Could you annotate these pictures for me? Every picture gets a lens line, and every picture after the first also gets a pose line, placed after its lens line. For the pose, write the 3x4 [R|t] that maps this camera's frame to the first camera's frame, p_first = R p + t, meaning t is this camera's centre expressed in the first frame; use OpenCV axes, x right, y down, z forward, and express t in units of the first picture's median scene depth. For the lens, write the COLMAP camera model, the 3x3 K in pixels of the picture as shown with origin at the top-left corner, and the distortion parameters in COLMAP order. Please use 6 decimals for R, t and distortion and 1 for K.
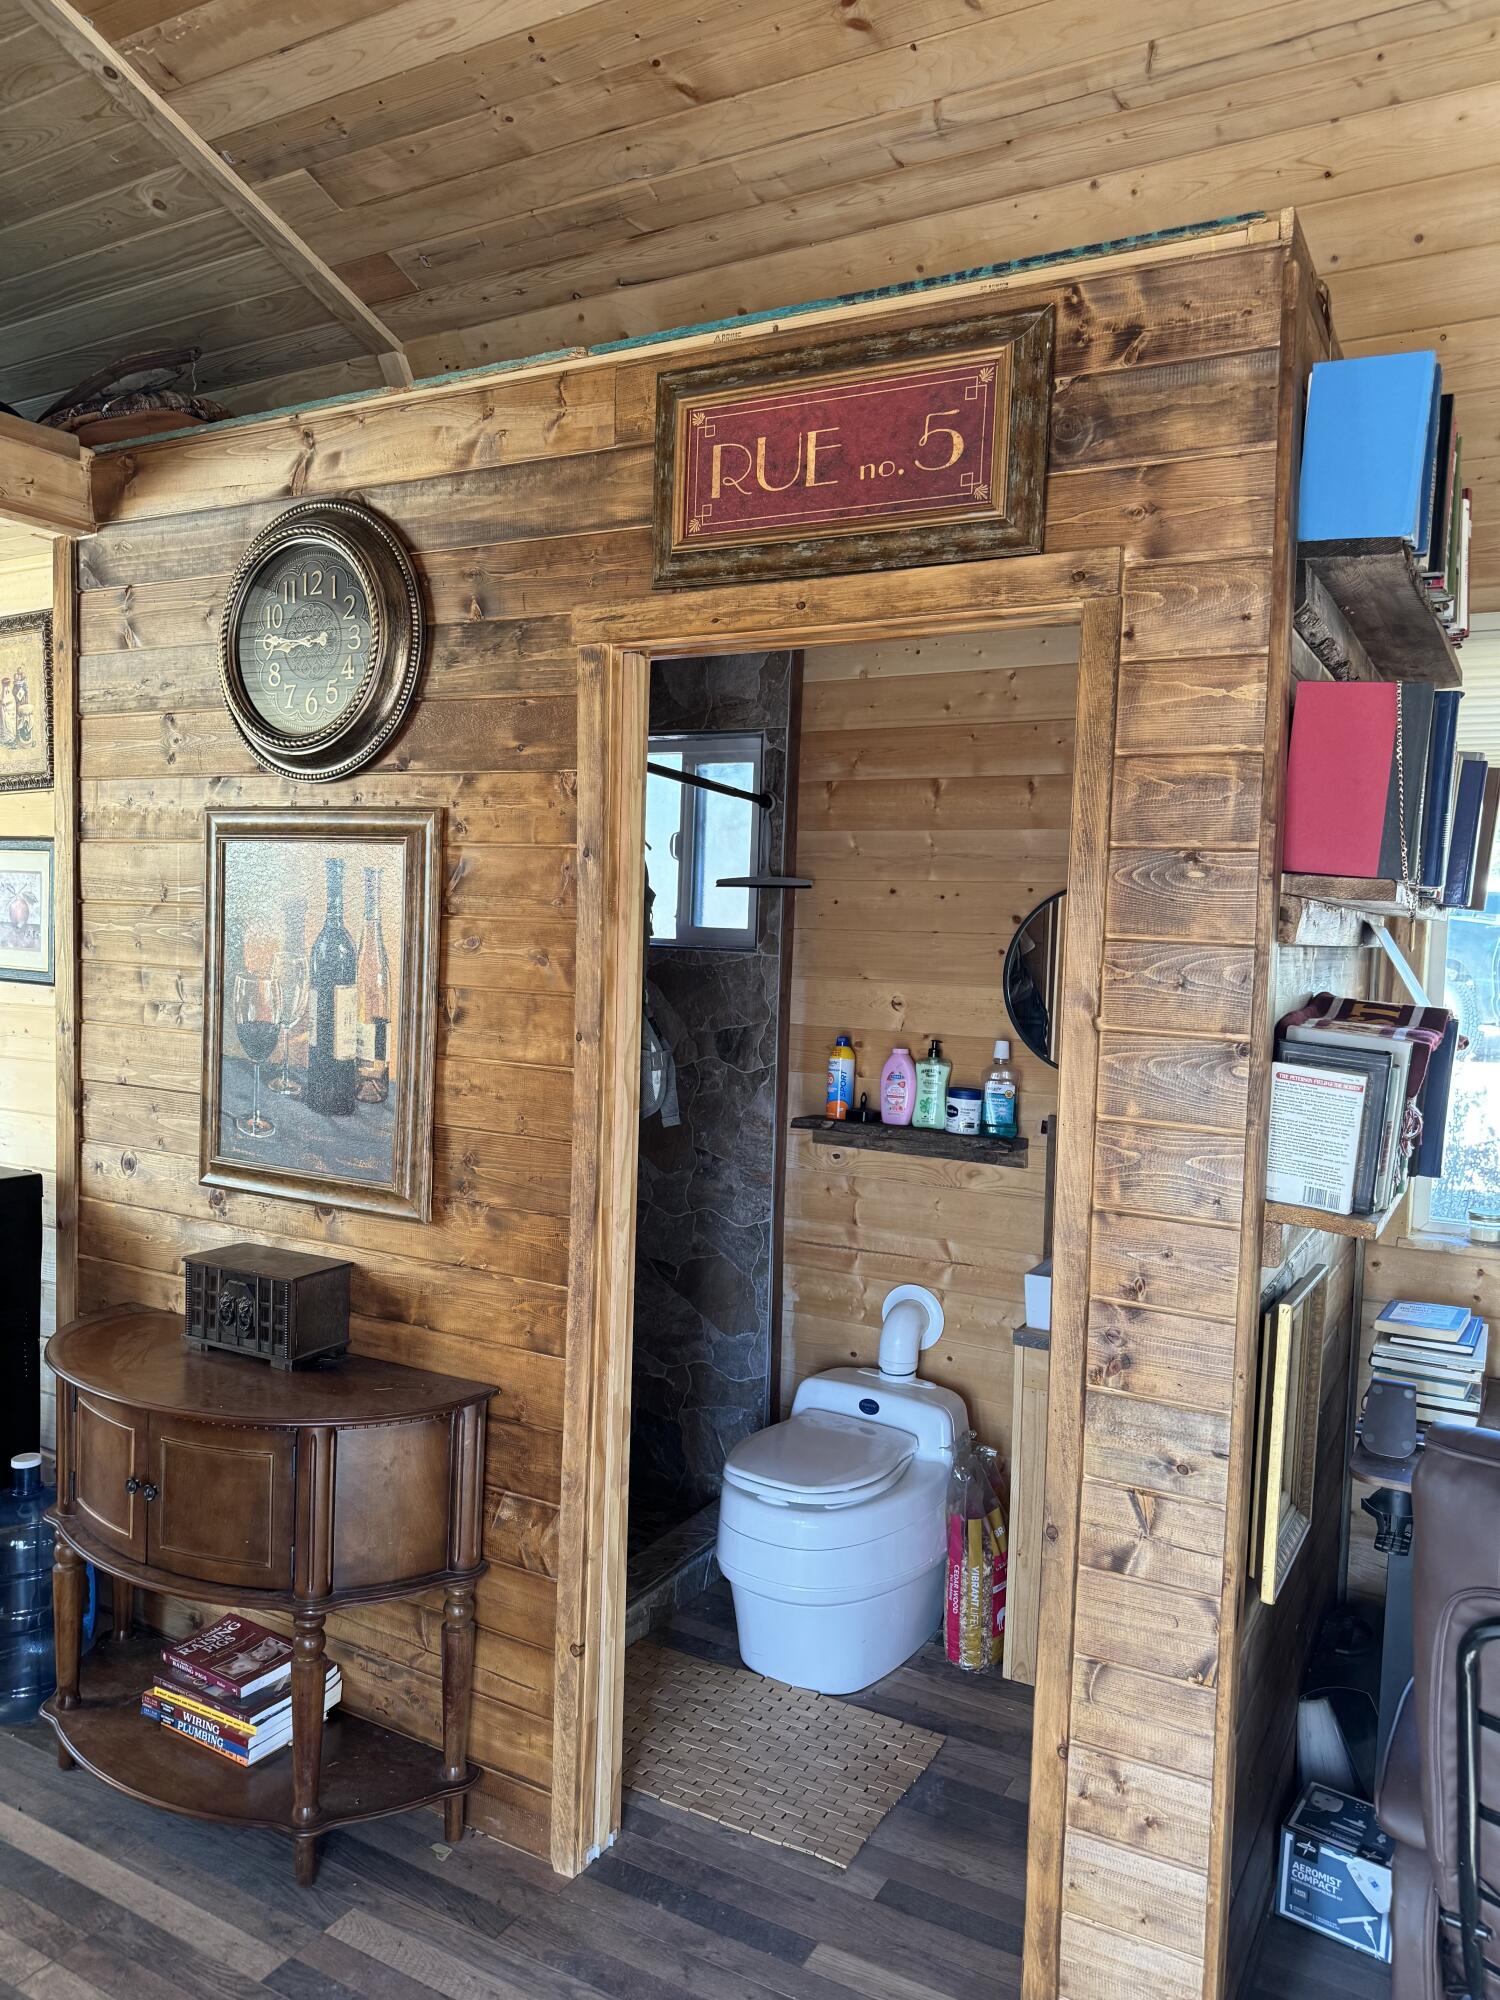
lens RADIAL K [[1431.8, 0, 750.0], [0, 1431.8, 1000.0], [0, 0, 1]] dist [0.009194, 0.000728]
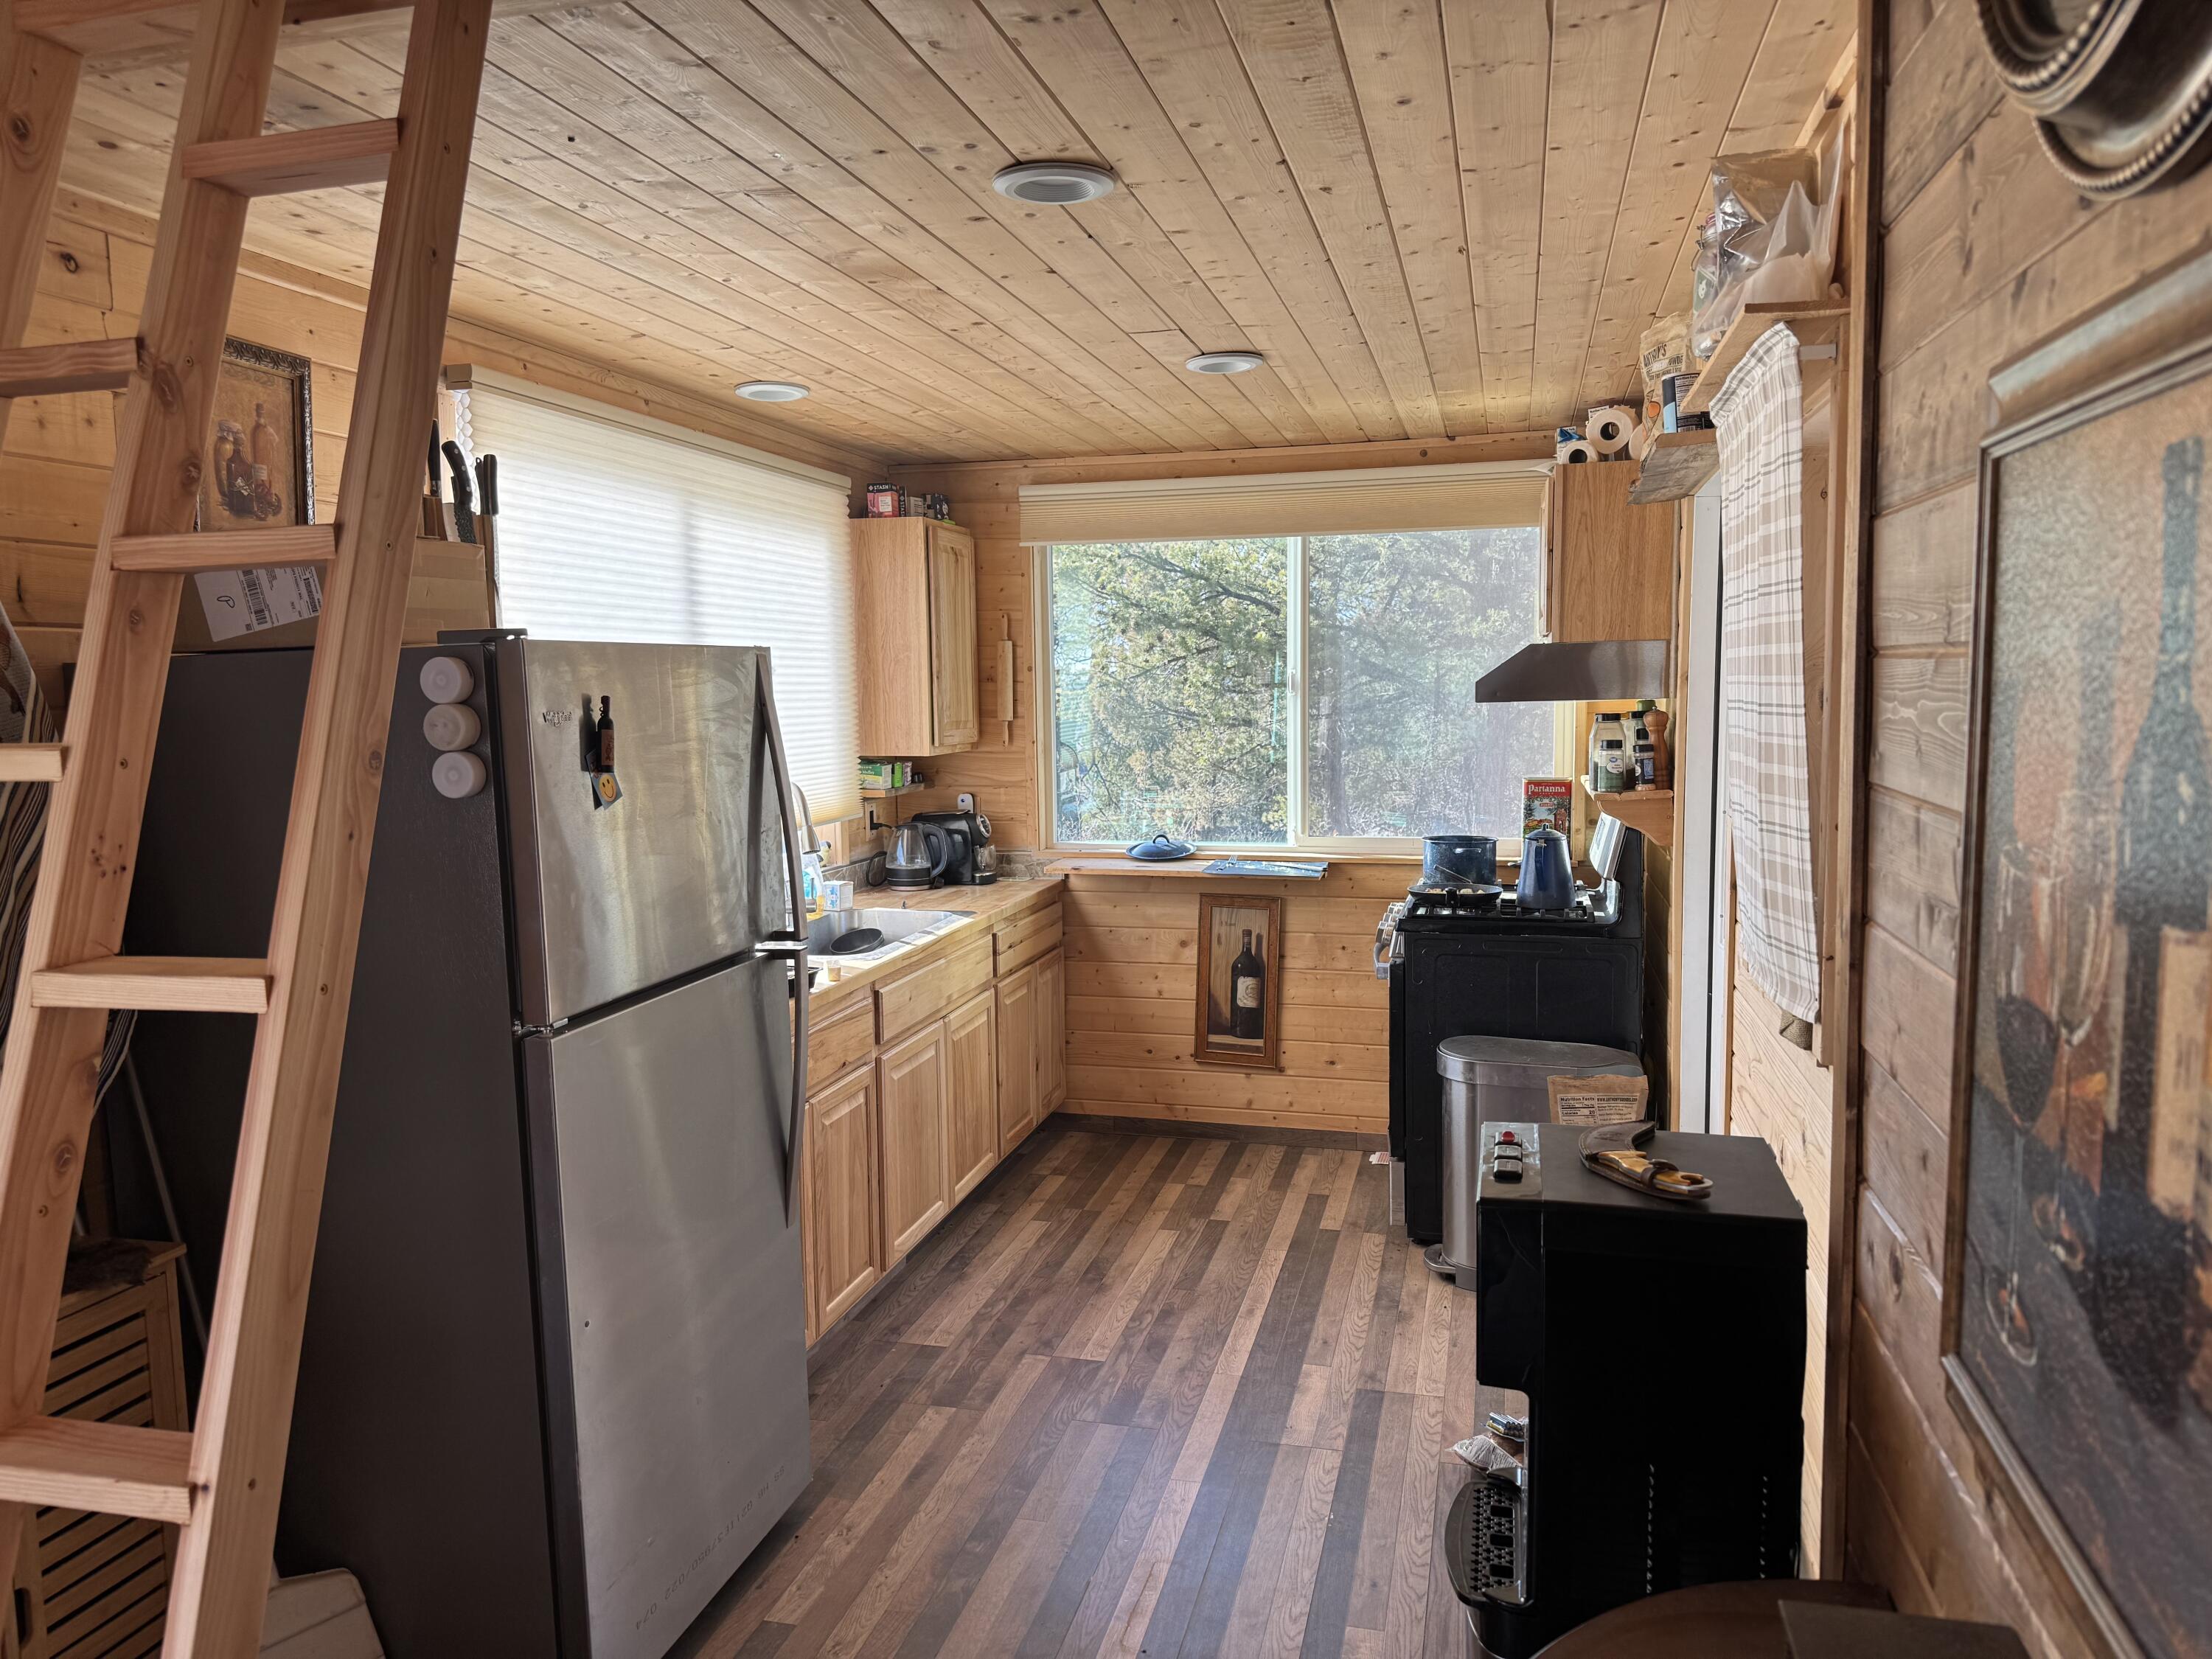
lens RADIAL K [[1511.4, 0, 1106.0], [0, 1511.4, 829.5], [0, 0, 1]] dist [0.114882, -0.194309]
pose [[0.252891, 0.058193, -0.965743, -0.065721], [-0.030539, 0.998172, 0.052150, -0.035828], [0.967013, 0.016304, 0.254206, 0.719210]]
